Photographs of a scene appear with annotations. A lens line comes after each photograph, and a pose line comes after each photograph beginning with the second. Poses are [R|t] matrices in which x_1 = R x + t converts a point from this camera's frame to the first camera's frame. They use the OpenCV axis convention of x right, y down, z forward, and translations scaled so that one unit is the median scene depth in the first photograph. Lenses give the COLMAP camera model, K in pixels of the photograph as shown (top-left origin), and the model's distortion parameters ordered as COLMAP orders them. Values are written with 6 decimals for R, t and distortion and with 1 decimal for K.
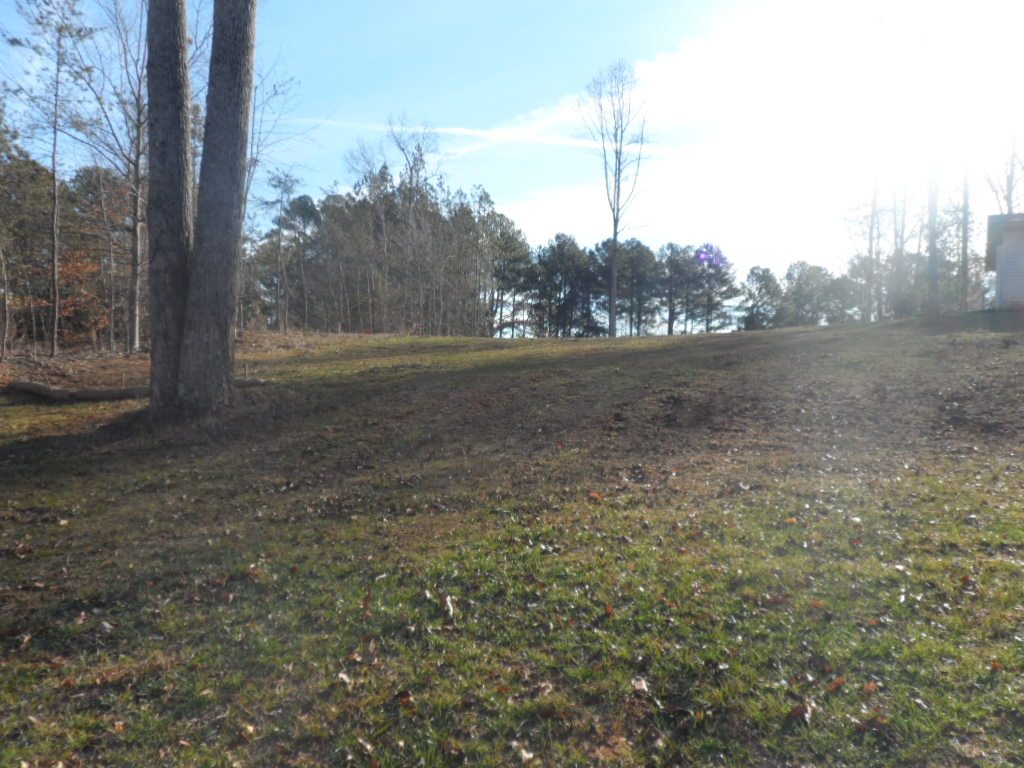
lens RADIAL K [[824.6, 0, 506.4], [0, 824.6, 390.4], [0, 0, 1]] dist [0.001524, -0.022830]
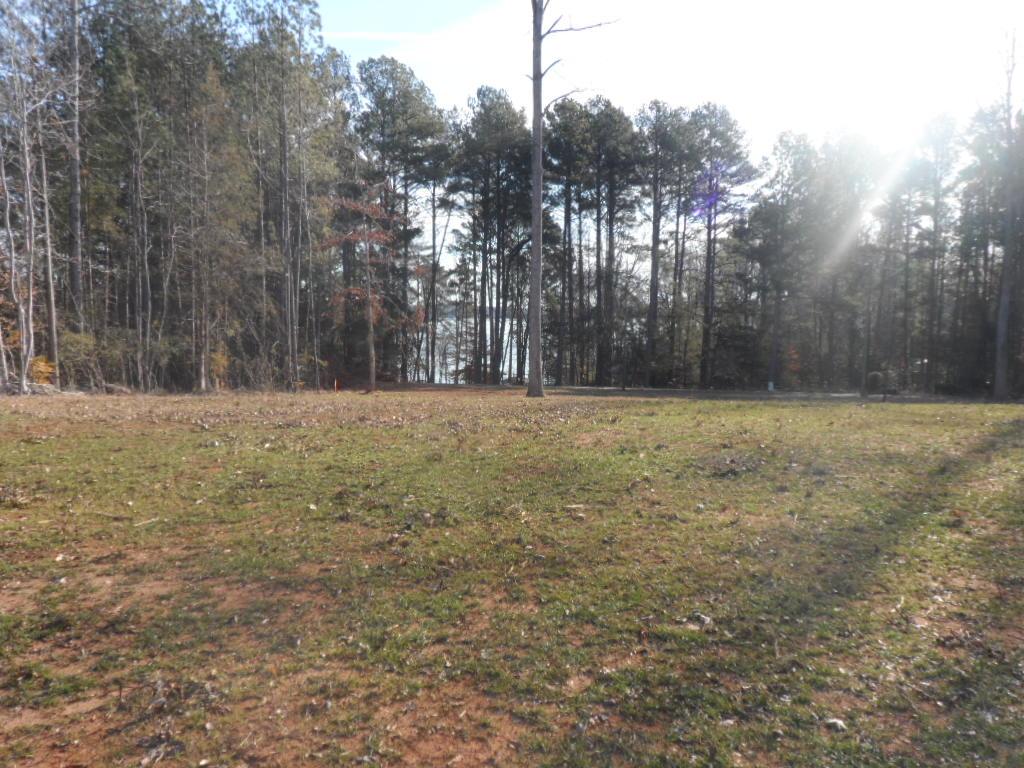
lens RADIAL K [[824.6, 0, 507.3], [0, 824.6, 386.4], [0, 0, 1]] dist [0.001524, -0.022830]
pose [[0.999298, -0.033448, 0.016870, 0.059972], [0.031232, 0.992535, 0.117889, -0.031302], [-0.020687, -0.117280, 0.992883, 0.310506]]
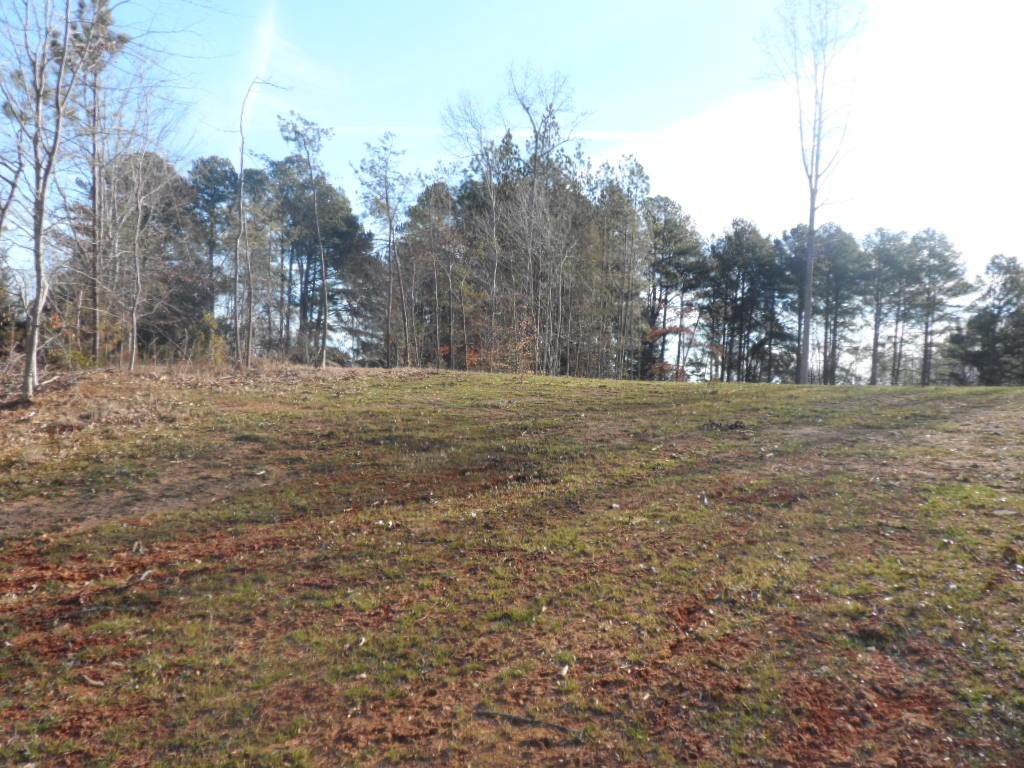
lens RADIAL K [[824.6, 0, 511.1], [0, 824.6, 401.0], [0, 0, 1]] dist [0.001524, -0.022830]
pose [[0.978690, 0.017685, -0.204582, 0.014039], [-0.014736, 0.999765, 0.015929, -0.017113], [0.204816, -0.012575, 0.978720, 0.137107]]
